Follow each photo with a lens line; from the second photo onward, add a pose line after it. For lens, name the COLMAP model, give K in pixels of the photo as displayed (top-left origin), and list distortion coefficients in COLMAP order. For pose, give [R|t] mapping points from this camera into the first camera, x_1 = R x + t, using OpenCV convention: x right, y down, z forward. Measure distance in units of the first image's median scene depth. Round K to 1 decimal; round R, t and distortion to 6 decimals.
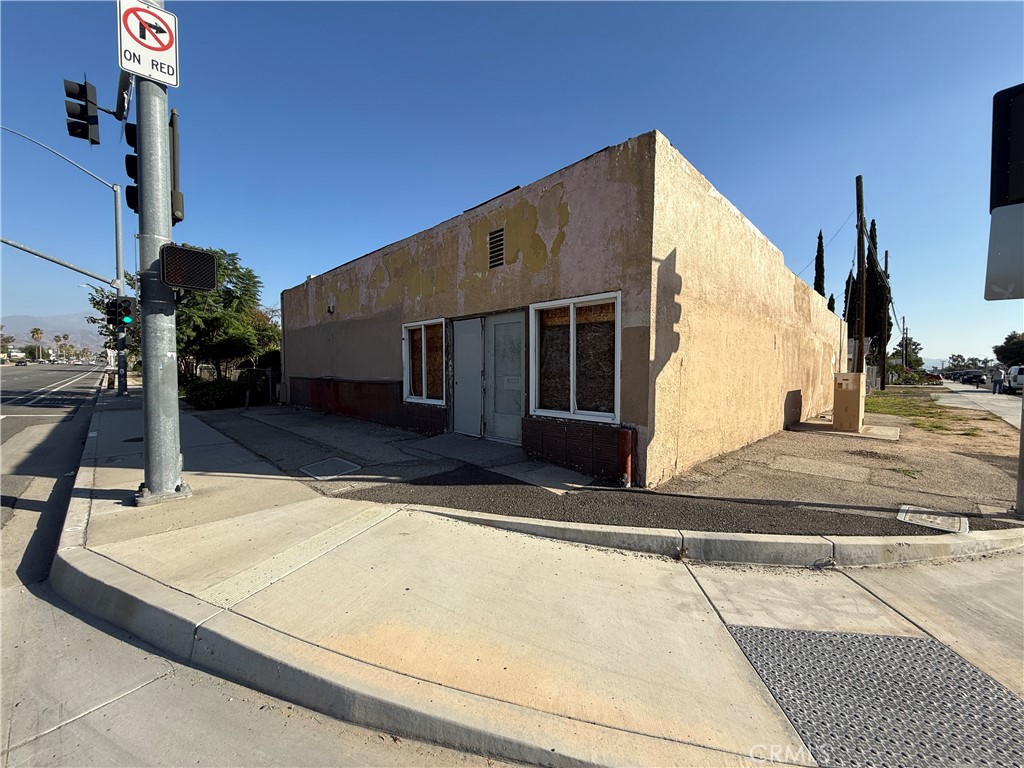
lens RADIAL K [[408.8, 0, 516.2], [0, 408.8, 385.1], [0, 0, 1]] dist [0.000232, -0.000002]
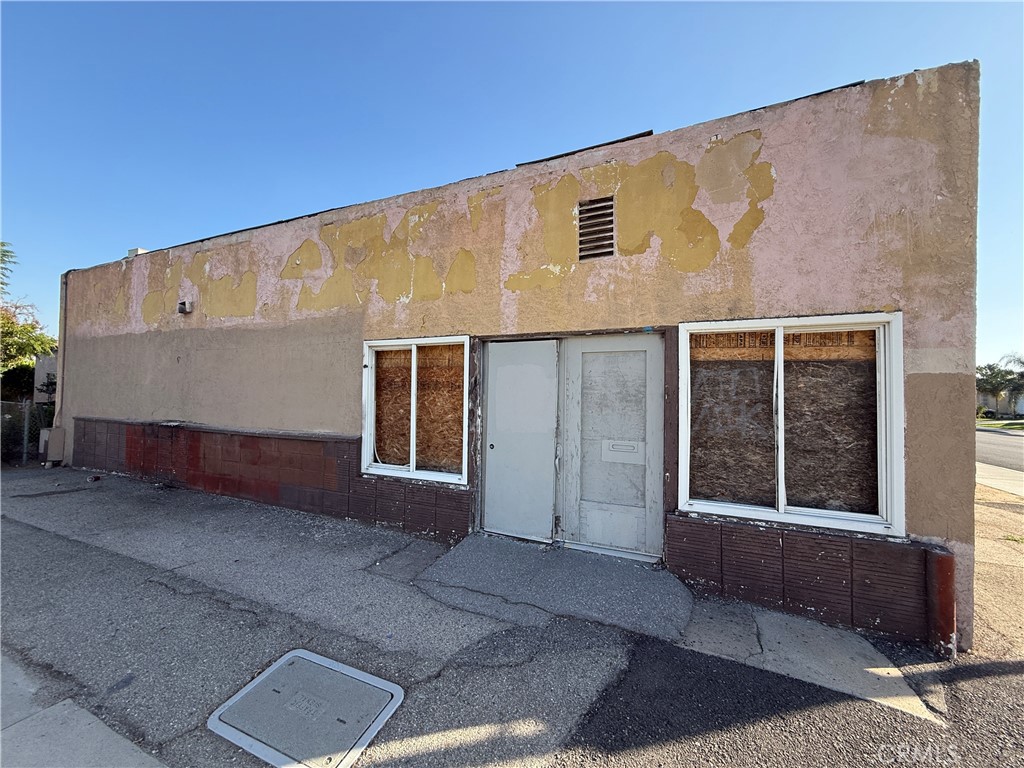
lens RADIAL K [[408.8, 0, 516.2], [0, 408.8, 385.1], [0, 0, 1]] dist [0.000232, -0.000002]
pose [[0.934646, 0.022947, 0.354839, -0.349172], [-0.001100, 0.998097, -0.061648, -0.061679], [-0.355579, 0.057229, 0.932893, 0.466144]]
